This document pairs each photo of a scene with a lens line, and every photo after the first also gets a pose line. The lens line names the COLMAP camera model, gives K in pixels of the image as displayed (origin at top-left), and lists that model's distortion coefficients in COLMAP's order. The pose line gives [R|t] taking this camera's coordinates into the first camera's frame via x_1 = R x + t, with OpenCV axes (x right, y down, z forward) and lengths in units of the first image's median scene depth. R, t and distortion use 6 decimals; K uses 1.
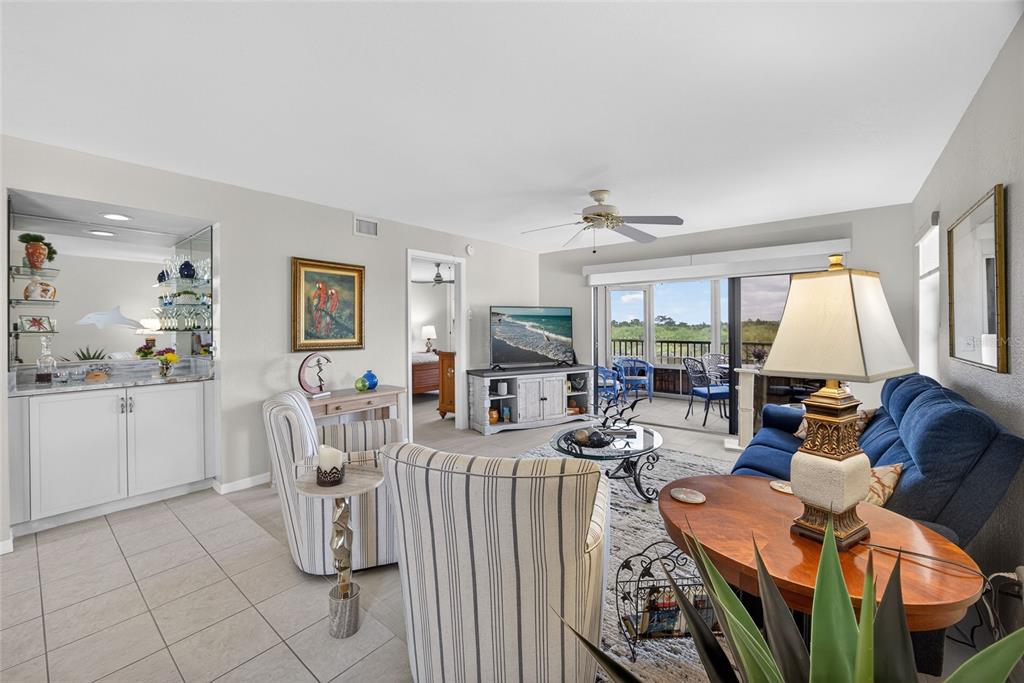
lens RADIAL K [[420.4, 0, 477.9], [0, 420.4, 325.9], [0, 0, 1]] dist [-0.007651, 0.000177]
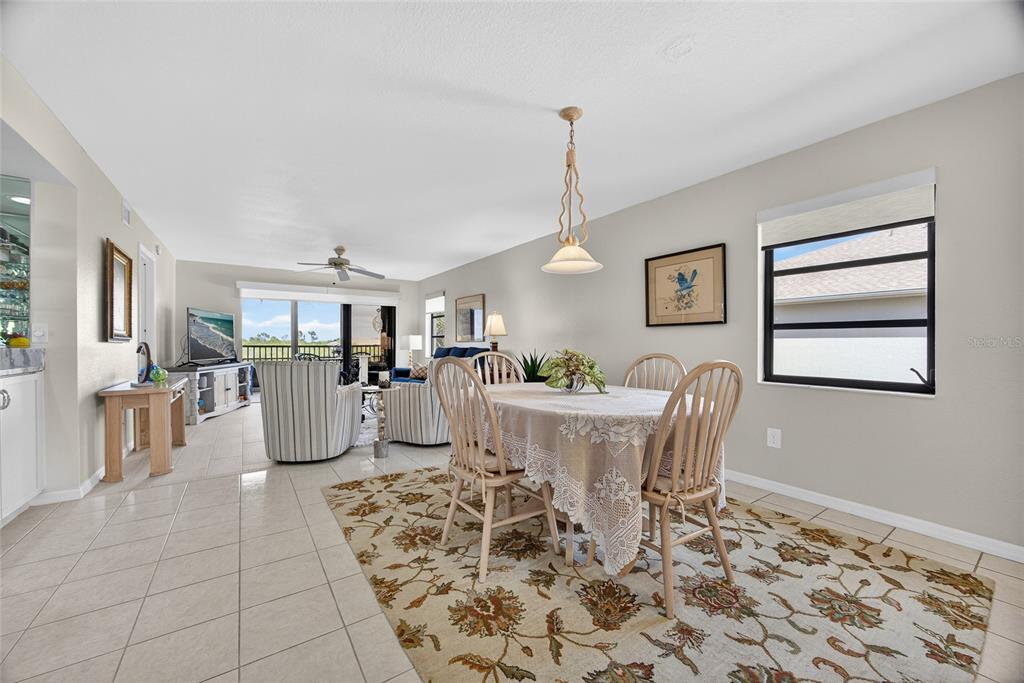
lens RADIAL K [[390.2, 0, 510.8], [0, 390.2, 346.4], [0, 0, 1]] dist [-0.035987, 0.013329]
pose [[0.240343, -0.001743, 0.970686, -0.946994], [-0.004133, 0.999987, 0.002818, 0.062142], [-0.970679, -0.004689, 0.240333, -0.056746]]
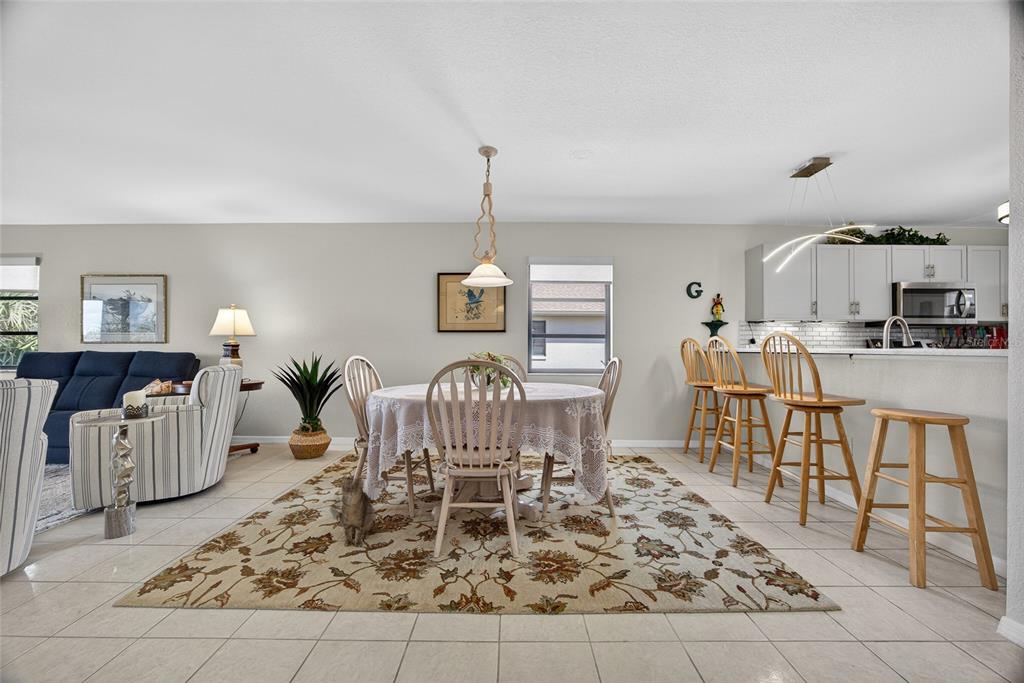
lens RADIAL K [[390.2, 0, 510.8], [0, 390.2, 346.4], [0, 0, 1]] dist [-0.035987, 0.013329]
pose [[-0.656229, 0.004696, 0.754547, -0.904902], [-0.002609, 0.999961, -0.008492, 0.063375], [-0.754557, -0.007542, -0.656191, 0.397763]]
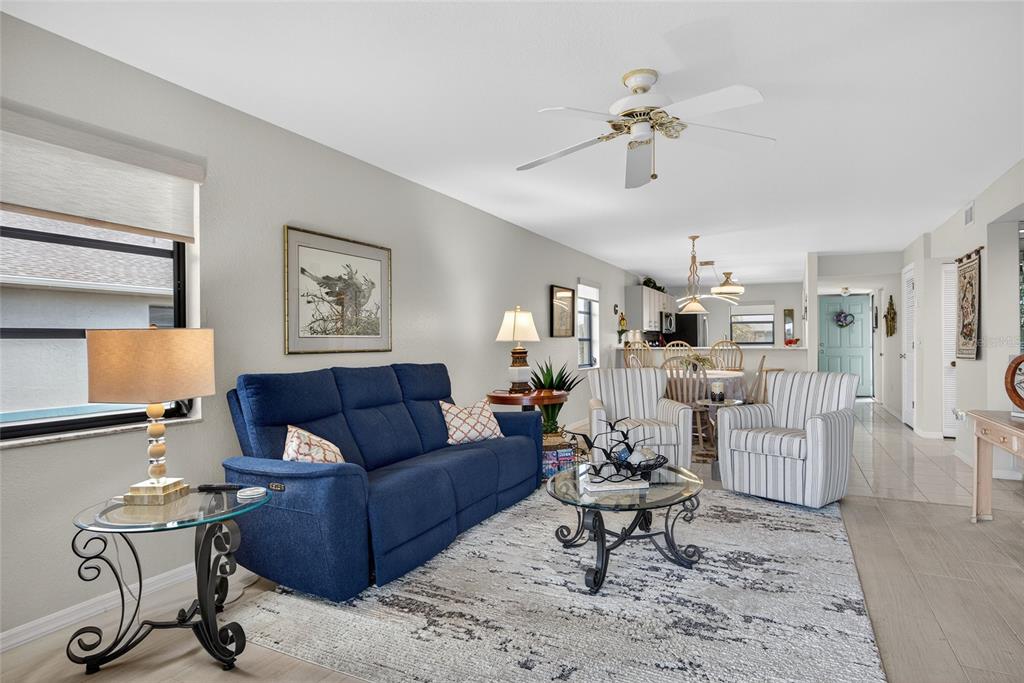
lens RADIAL K [[565.5, 0, 512.0], [0, 565.5, 341.5], [0, 0, 1]] dist [0.019690, 0.000110]
pose [[-0.966563, 0.010127, -0.256231, 0.588412], [0.010989, 0.999938, -0.001932, 0.034003], [0.256195, -0.004683, -0.966614, 1.504975]]
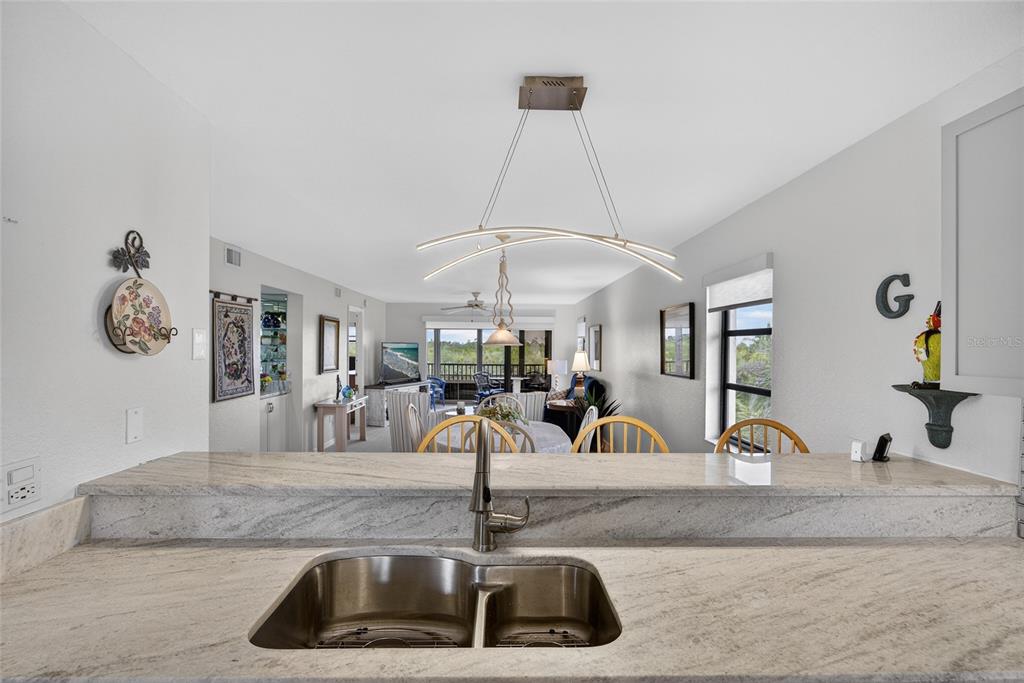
lens RADIAL K [[482.3, 0, 517.5], [0, 482.3, 345.8], [0, 0, 1]] dist [-0.012953, 0.000413]
pose [[0.724060, 0.012645, 0.689621, -1.049624], [-0.012968, 0.999905, -0.004718, -0.042443], [-0.689615, -0.005527, 0.724155, -0.756845]]
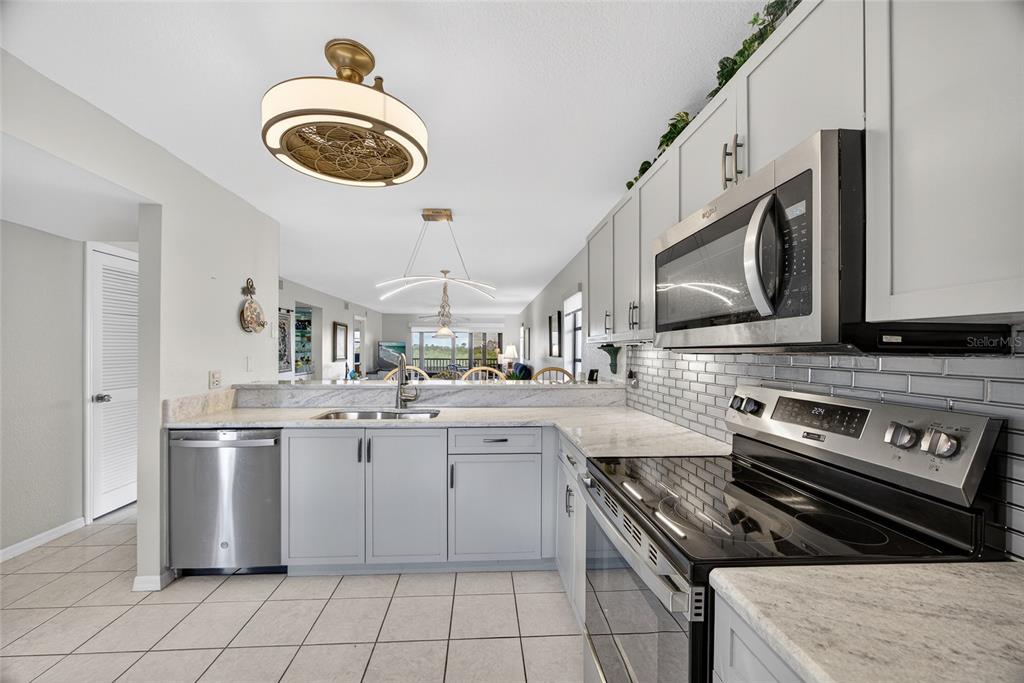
lens RADIAL K [[390.2, 0, 510.8], [0, 390.2, 346.4], [0, 0, 1]] dist [-0.035987, 0.013329]
pose [[0.698249, 0.012775, 0.715741, -1.180888], [-0.005313, 0.999906, -0.012664, -0.001095], [-0.715835, 0.005040, 0.698251, -1.104640]]
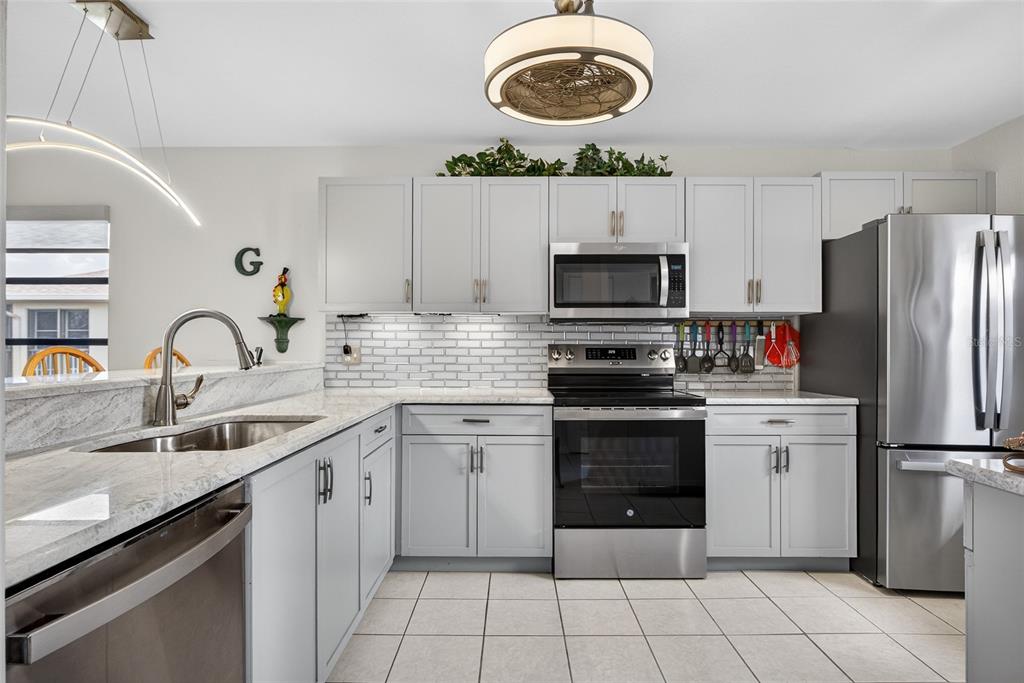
lens RADIAL K [[536.5, 0, 512.0], [0, 536.5, 341.5], [0, 0, 1]] dist [-0.016495, -0.000168]
pose [[-0.664918, 0.009871, 0.746851, -1.337334], [0.003625, 0.999944, -0.009988, 0.035522], [-0.746907, -0.003934, -0.664917, -0.420723]]
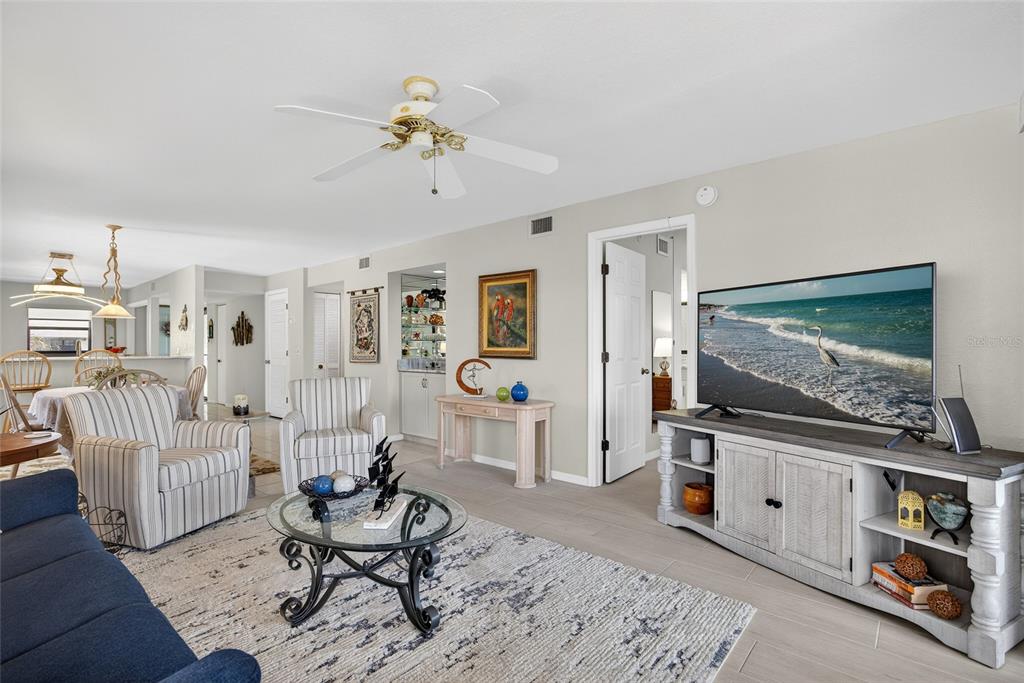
lens RADIAL K [[482.3, 0, 517.5], [0, 482.3, 345.8], [0, 0, 1]] dist [-0.012953, 0.000413]
pose [[0.010038, 0.005707, -0.999933, 0.828103], [0.006079, 0.999965, 0.005768, 0.020750], [0.999931, -0.006136, 0.010003, 0.993362]]
